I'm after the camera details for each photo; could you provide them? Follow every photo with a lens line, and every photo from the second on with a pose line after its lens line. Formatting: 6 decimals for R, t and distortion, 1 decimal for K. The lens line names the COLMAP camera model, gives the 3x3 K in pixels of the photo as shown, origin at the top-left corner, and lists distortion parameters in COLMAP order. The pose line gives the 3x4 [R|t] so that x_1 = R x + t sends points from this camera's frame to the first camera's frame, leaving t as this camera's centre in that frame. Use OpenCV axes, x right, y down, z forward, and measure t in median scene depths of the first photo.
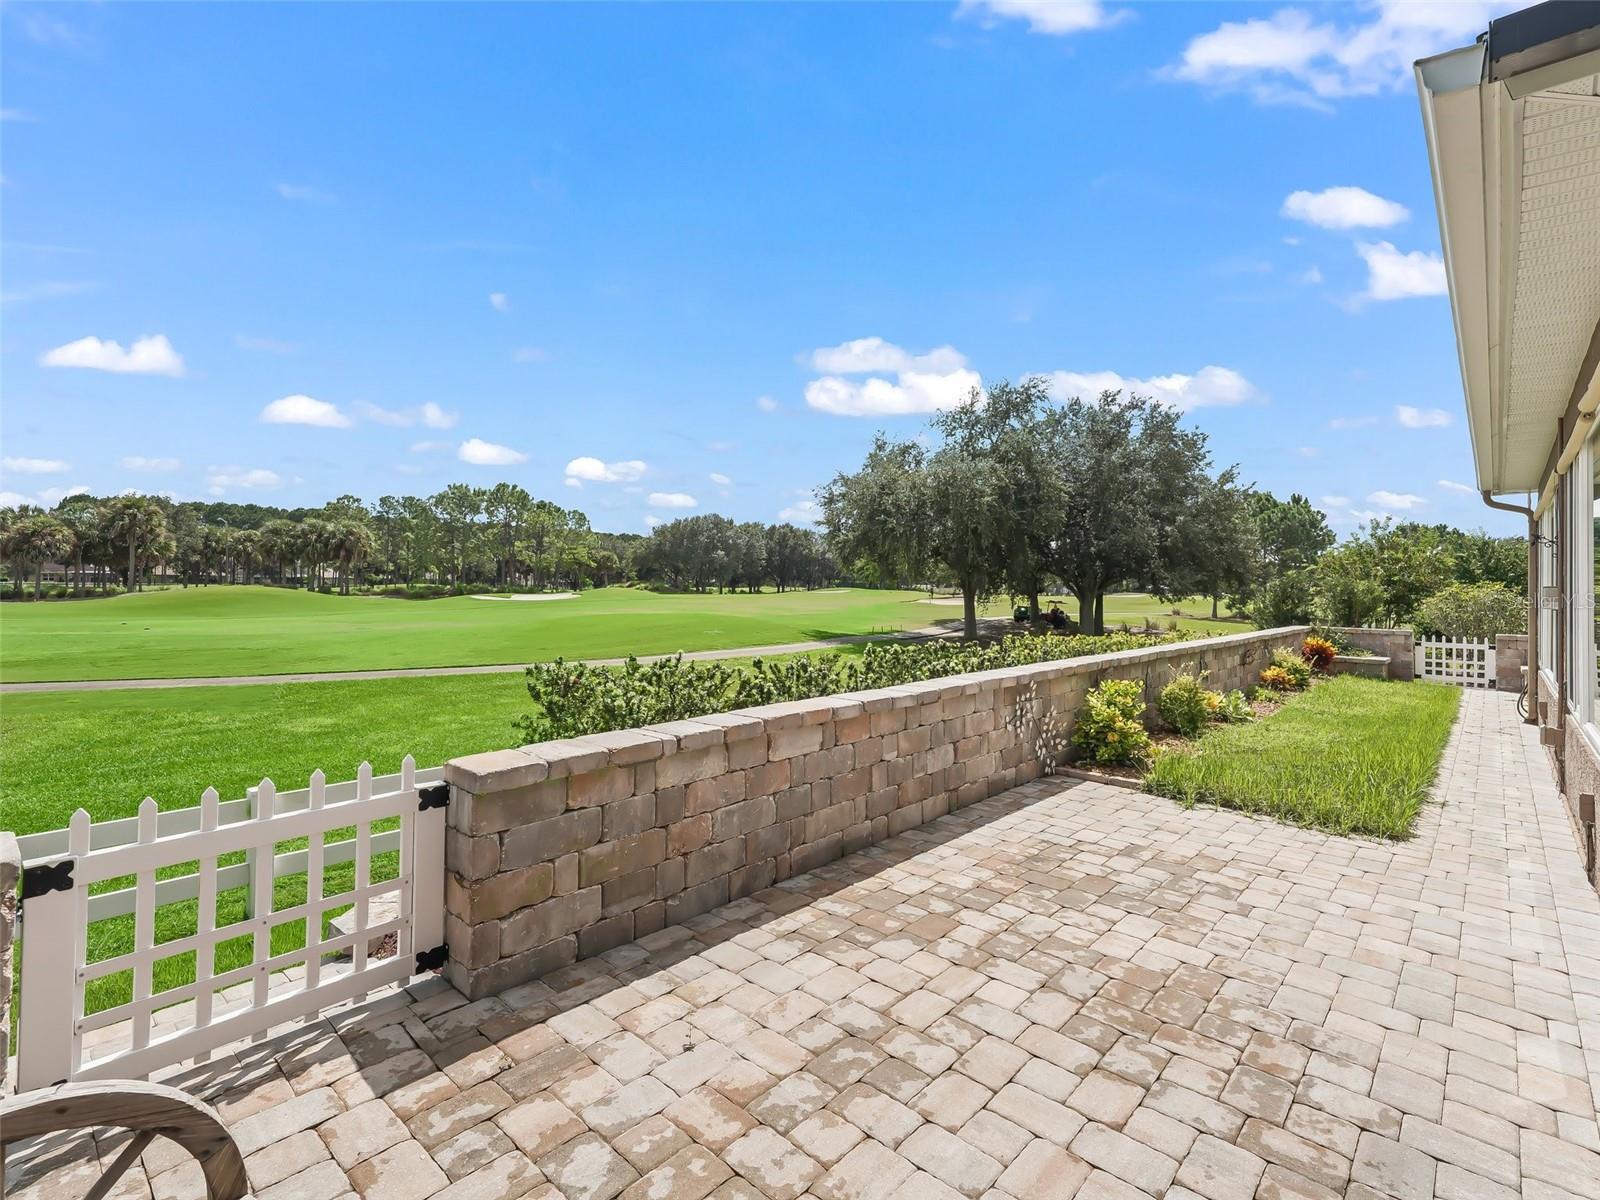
lens RADIAL K [[751.1, 0, 825.1], [0, 751.1, 580.0], [0, 0, 1]] dist [0.019055, -0.006604]
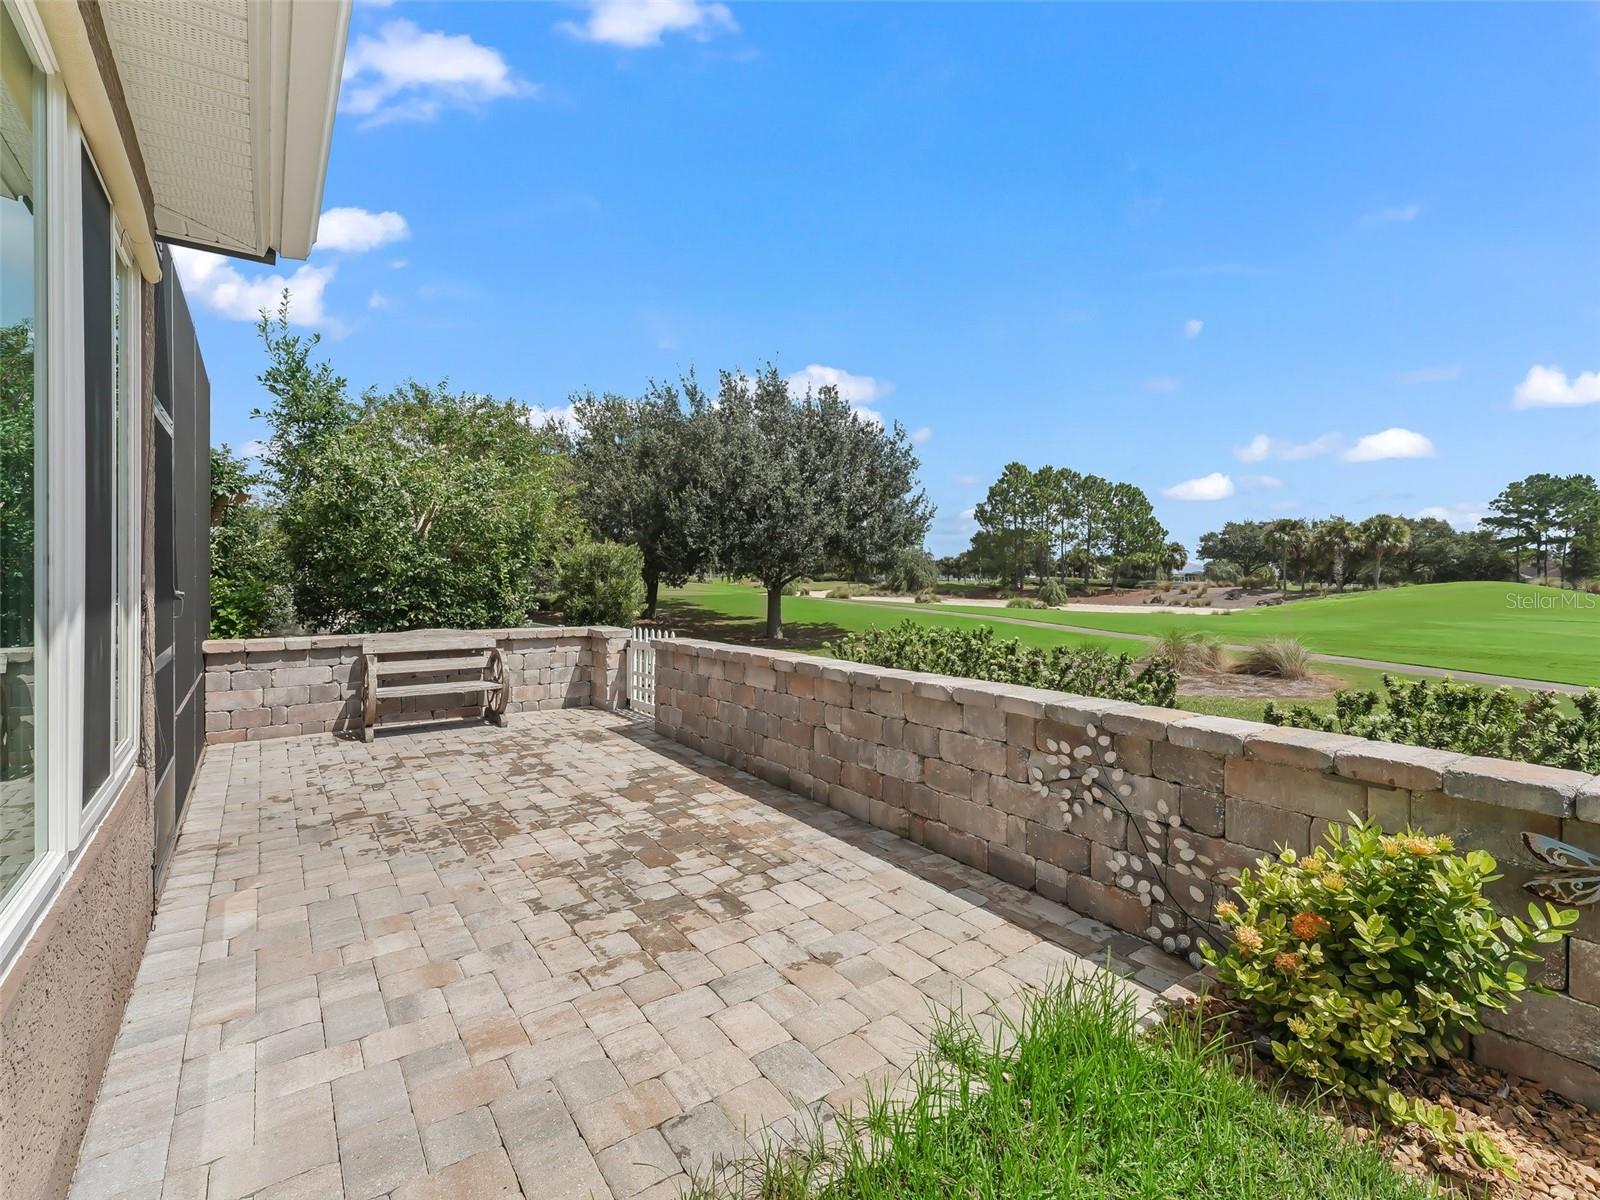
lens RADIAL K [[751.1, 0, 831.5], [0, 751.1, 564.9], [0, 0, 1]] dist [0.019055, -0.006604]
pose [[-0.200840, -0.030693, -0.979143, 1.097784], [-0.000971, 0.999515, -0.031133, 0.048951], [0.979624, -0.005302, -0.200772, 1.221380]]
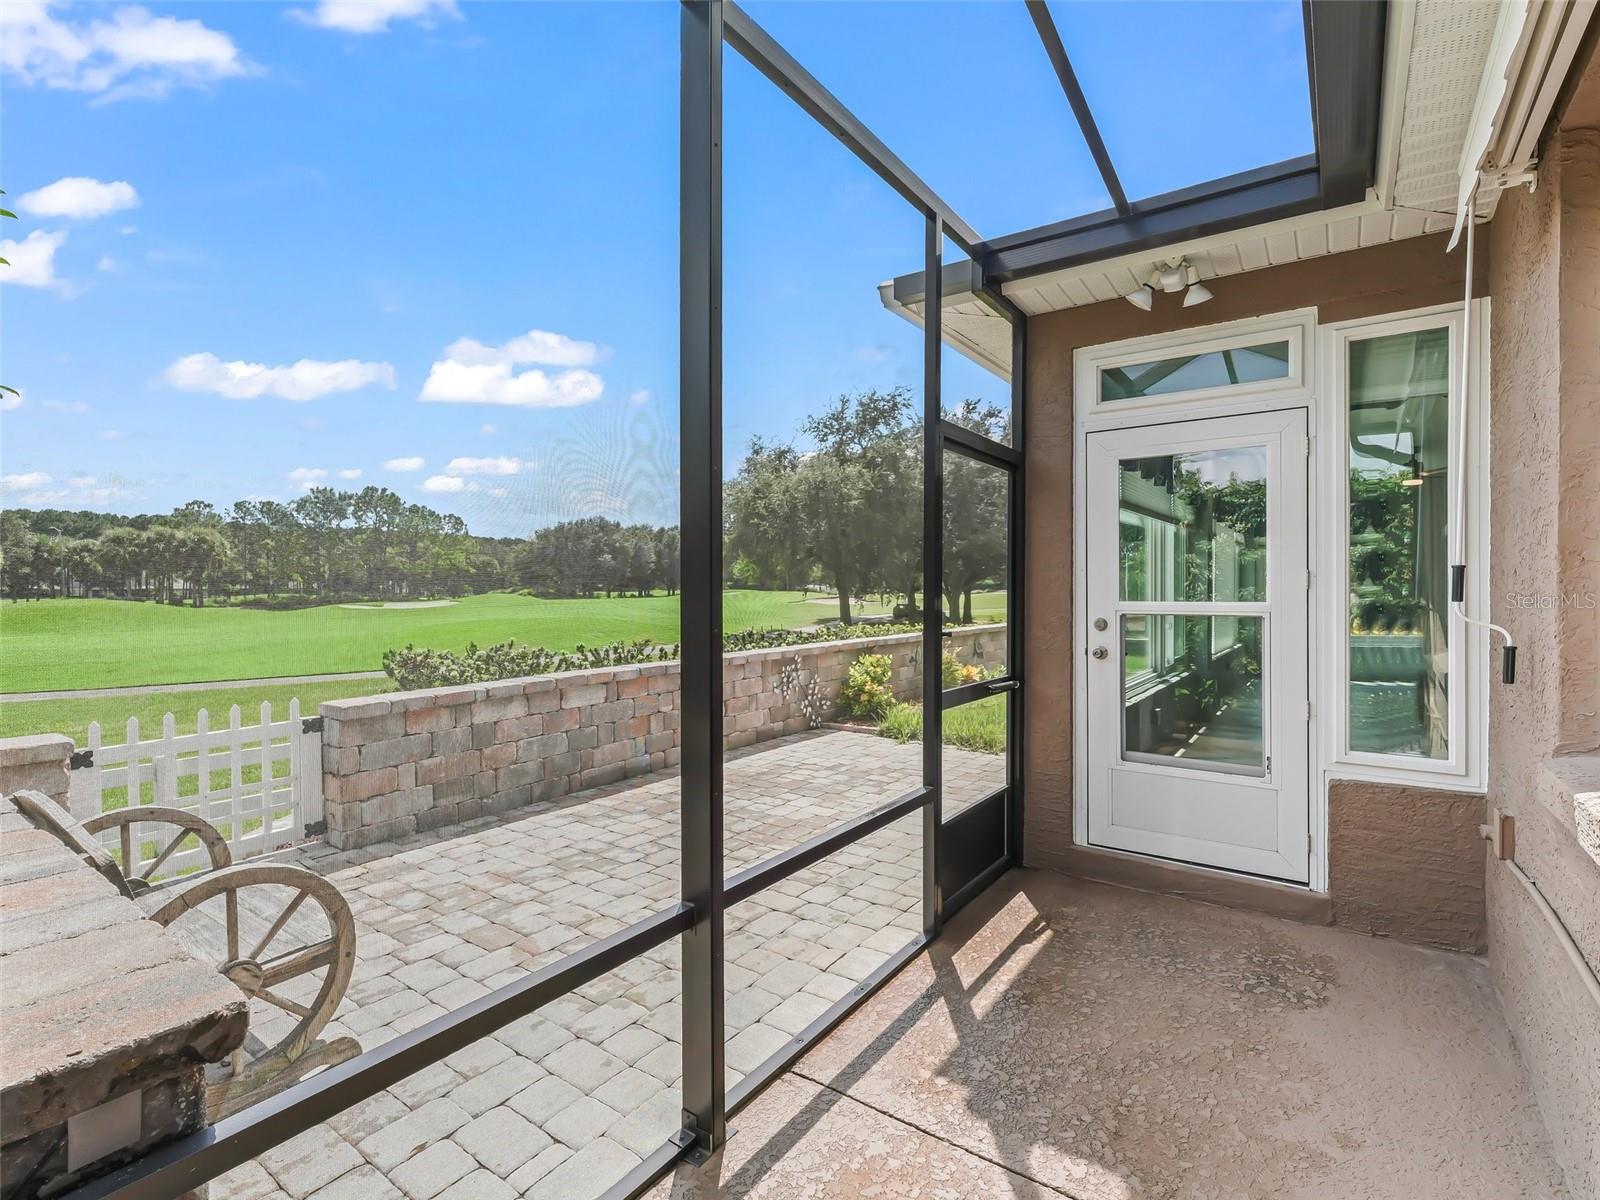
lens RADIAL K [[751.1, 0, 797.3], [0, 751.1, 601.9], [0, 0, 1]] dist [0.019055, -0.006604]
pose [[0.994310, -0.020854, 0.104466, 0.188309], [0.017993, 0.999439, 0.028257, 0.005773], [-0.104997, -0.026217, 0.994127, -0.384422]]
